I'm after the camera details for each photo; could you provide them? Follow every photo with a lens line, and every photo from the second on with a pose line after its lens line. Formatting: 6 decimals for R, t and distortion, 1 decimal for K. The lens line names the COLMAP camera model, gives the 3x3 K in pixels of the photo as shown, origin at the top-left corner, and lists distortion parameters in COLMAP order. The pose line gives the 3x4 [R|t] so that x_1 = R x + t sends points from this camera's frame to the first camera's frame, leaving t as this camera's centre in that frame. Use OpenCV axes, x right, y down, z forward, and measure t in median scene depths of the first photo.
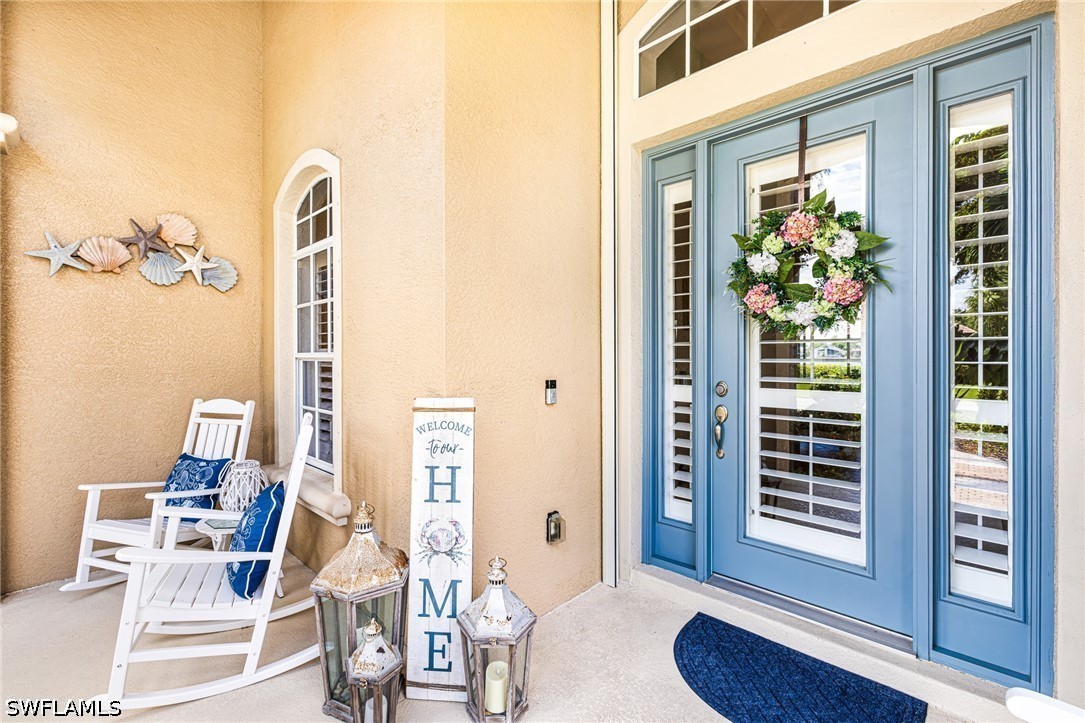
lens RADIAL K [[464.6, 0, 540.8], [0, 464.6, 353.1], [0, 0, 1]] dist [-0.000056, 0.000024]
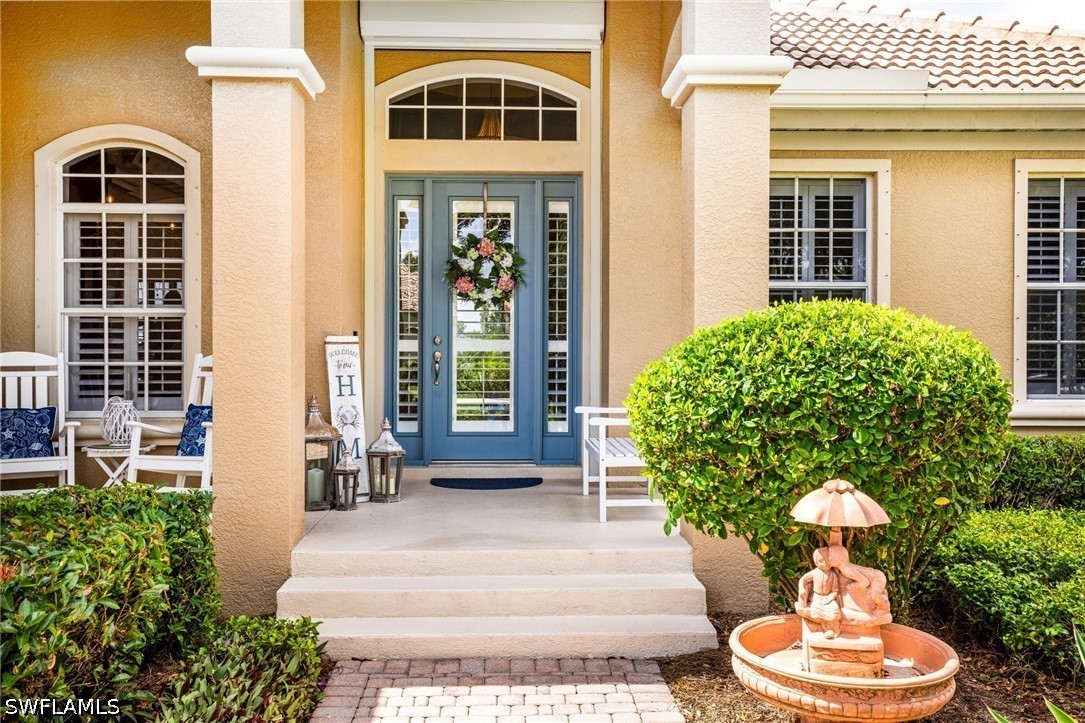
lens RADIAL K [[1085.1, 0, 542.5], [0, 1085.1, 361.5], [0, 0, 1]] dist [0.000614, -0.001924]
pose [[0.684513, 0.000339, 0.729000, -2.512321], [-0.004573, 0.999982, 0.003829, 0.165243], [-0.728986, -0.005955, 0.684503, -2.168673]]
